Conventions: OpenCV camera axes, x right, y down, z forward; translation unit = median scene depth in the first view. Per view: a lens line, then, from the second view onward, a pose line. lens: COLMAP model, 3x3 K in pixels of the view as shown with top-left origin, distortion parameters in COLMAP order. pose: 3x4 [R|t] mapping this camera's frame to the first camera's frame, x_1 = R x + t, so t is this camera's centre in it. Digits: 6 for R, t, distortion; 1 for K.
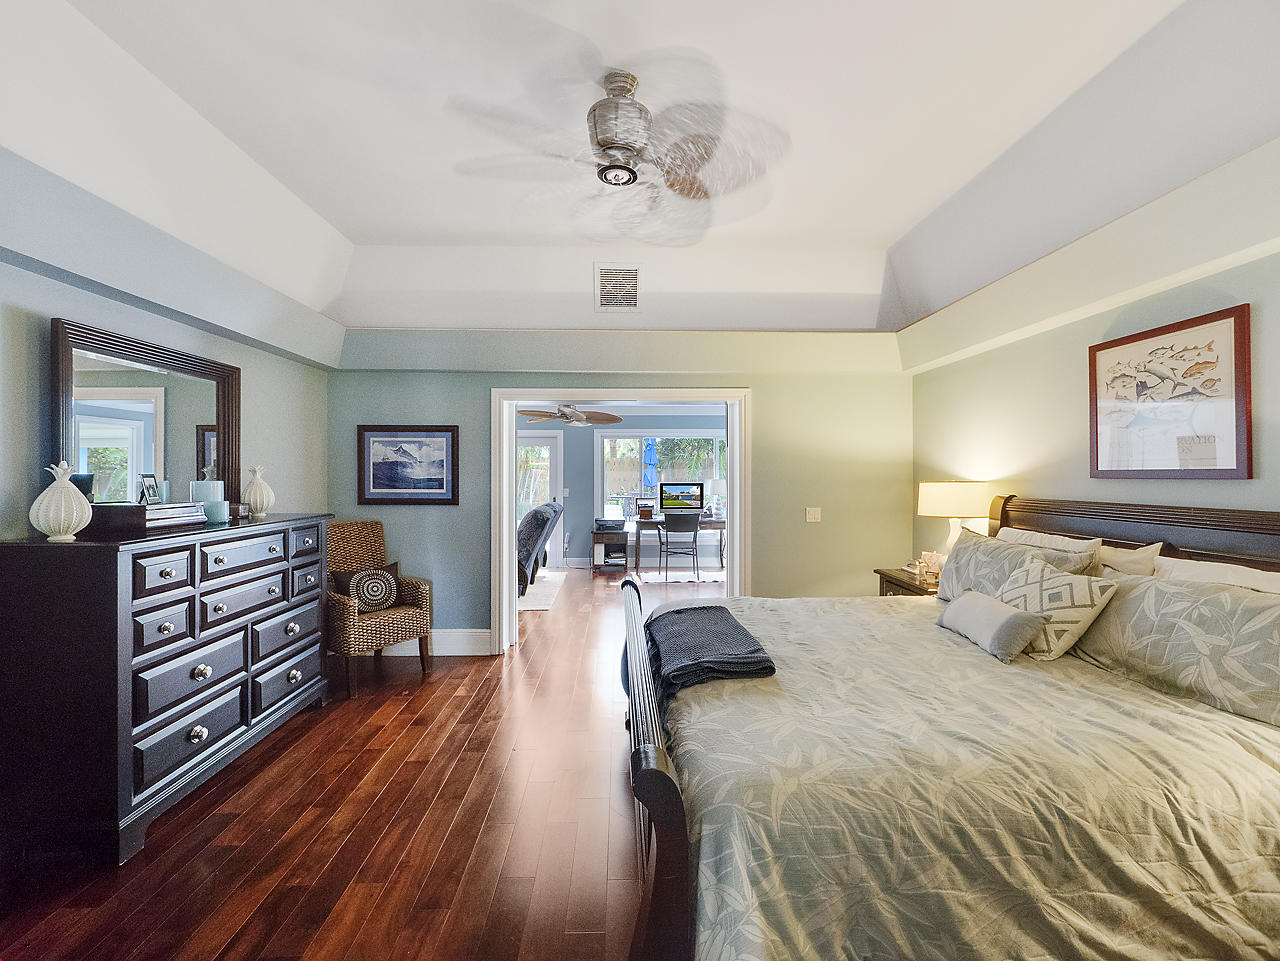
lens RADIAL K [[547.4, 0, 634.3], [0, 547.4, 480.1], [0, 0, 1]] dist [-0.001368, -0.000390]
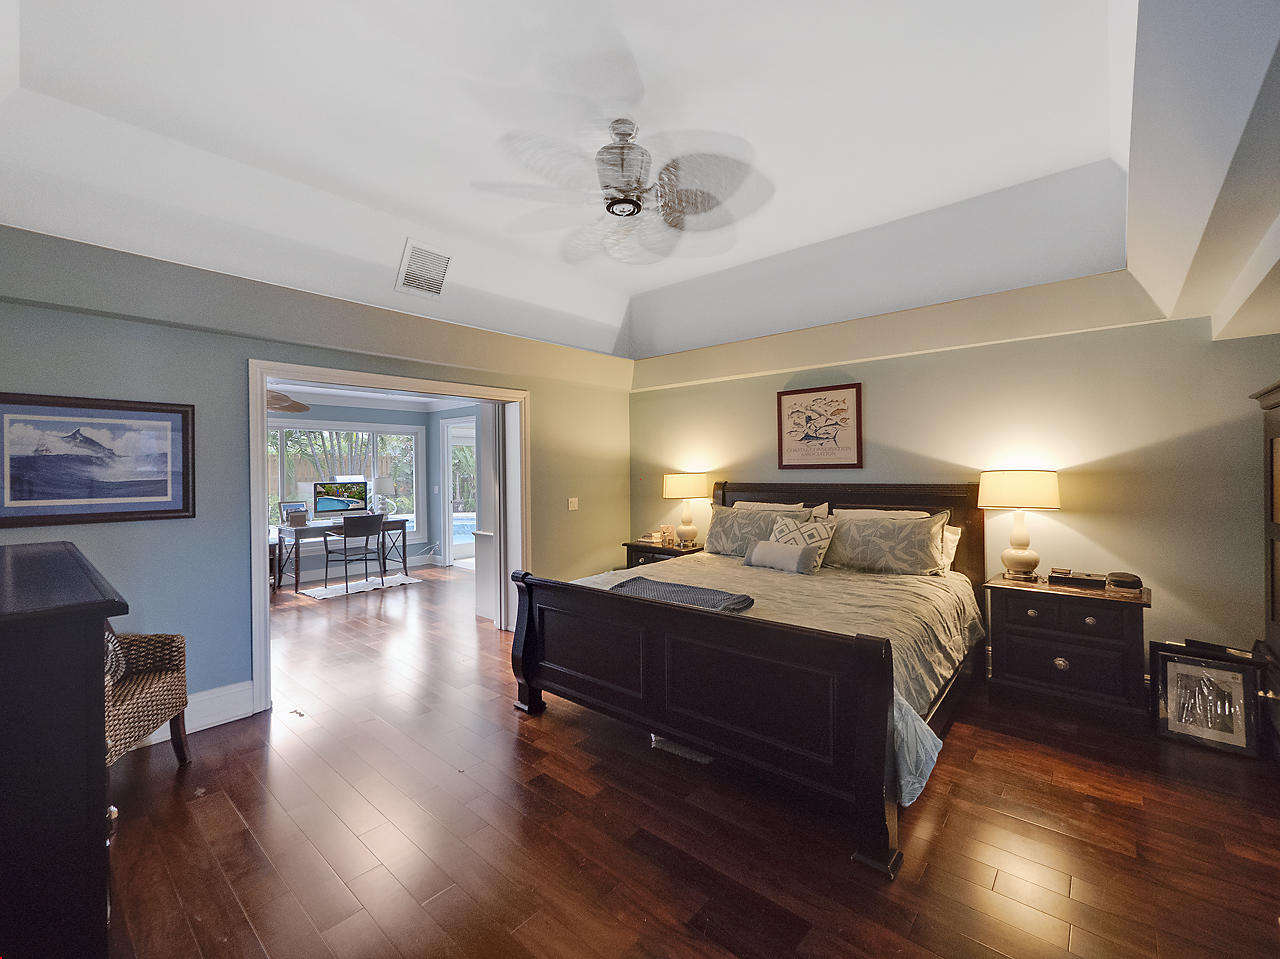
lens RADIAL K [[547.4, 0, 634.3], [0, 547.4, 479.1], [0, 0, 1]] dist [-0.001368, -0.000390]
pose [[0.685436, -0.022117, 0.727797, -0.471626], [0.018749, 0.999743, 0.012724, -0.002075], [-0.727891, 0.004924, 0.685675, 0.104540]]
